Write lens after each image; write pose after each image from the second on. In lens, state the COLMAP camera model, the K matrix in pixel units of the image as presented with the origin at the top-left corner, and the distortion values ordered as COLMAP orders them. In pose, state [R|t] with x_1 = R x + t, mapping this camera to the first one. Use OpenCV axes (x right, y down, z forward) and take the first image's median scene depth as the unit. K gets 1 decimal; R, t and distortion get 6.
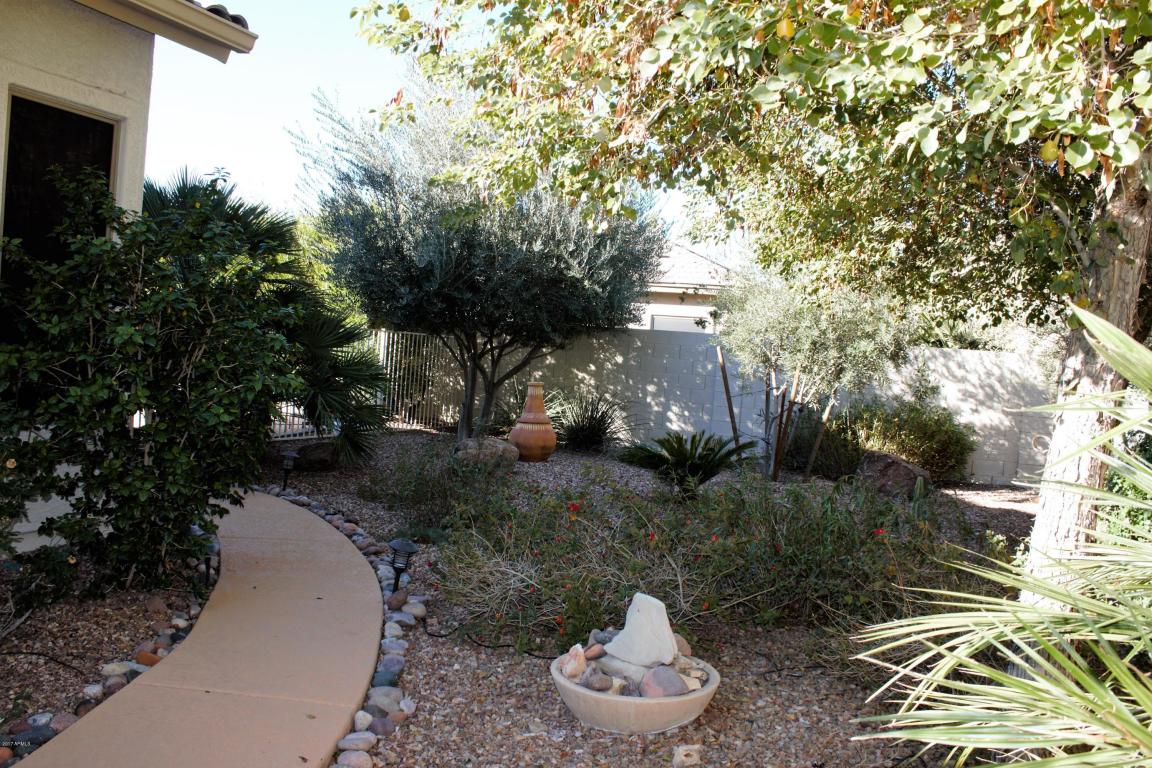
lens RADIAL K [[965.1, 0, 574.5], [0, 965.1, 383.9], [0, 0, 1]] dist [-0.133974, 0.102735]
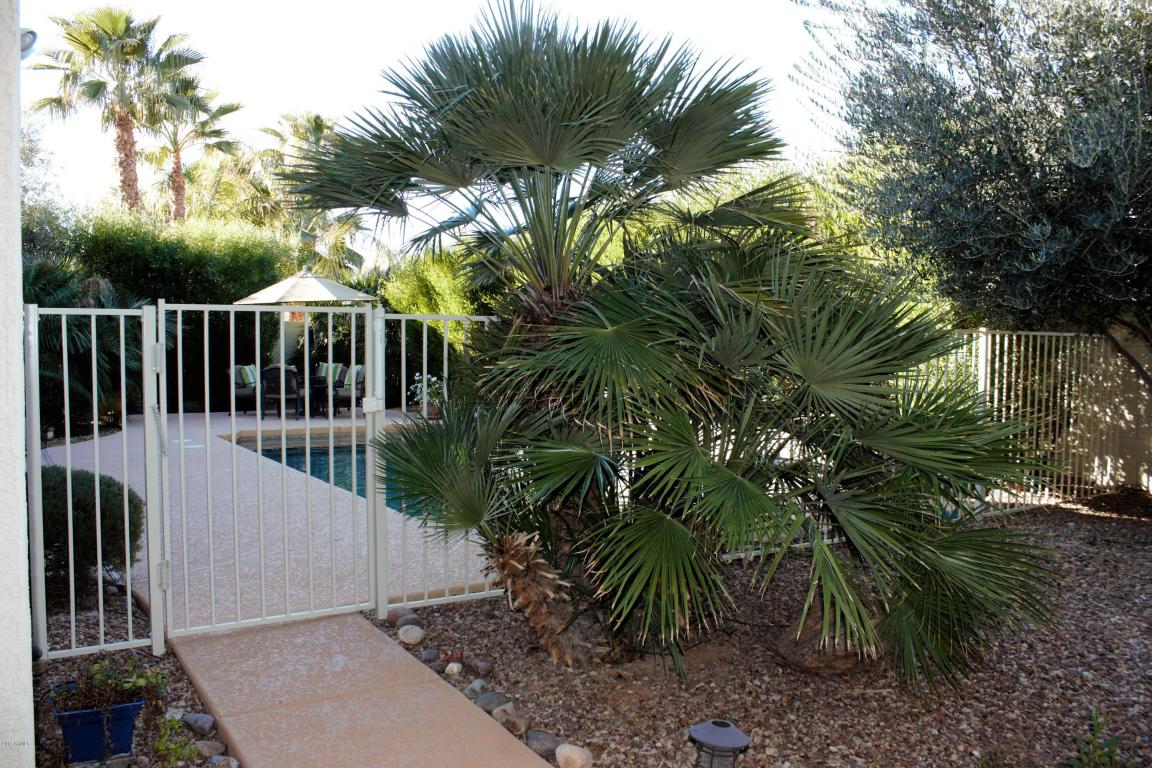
lens RADIAL K [[965.1, 0, 573.8], [0, 965.1, 385.0], [0, 0, 1]] dist [-0.133974, 0.102735]
pose [[0.829237, -0.038569, -0.557565, -0.093056], [0.032974, 0.999254, -0.020081, -0.021795], [0.557924, -0.001733, 0.829891, 0.419791]]
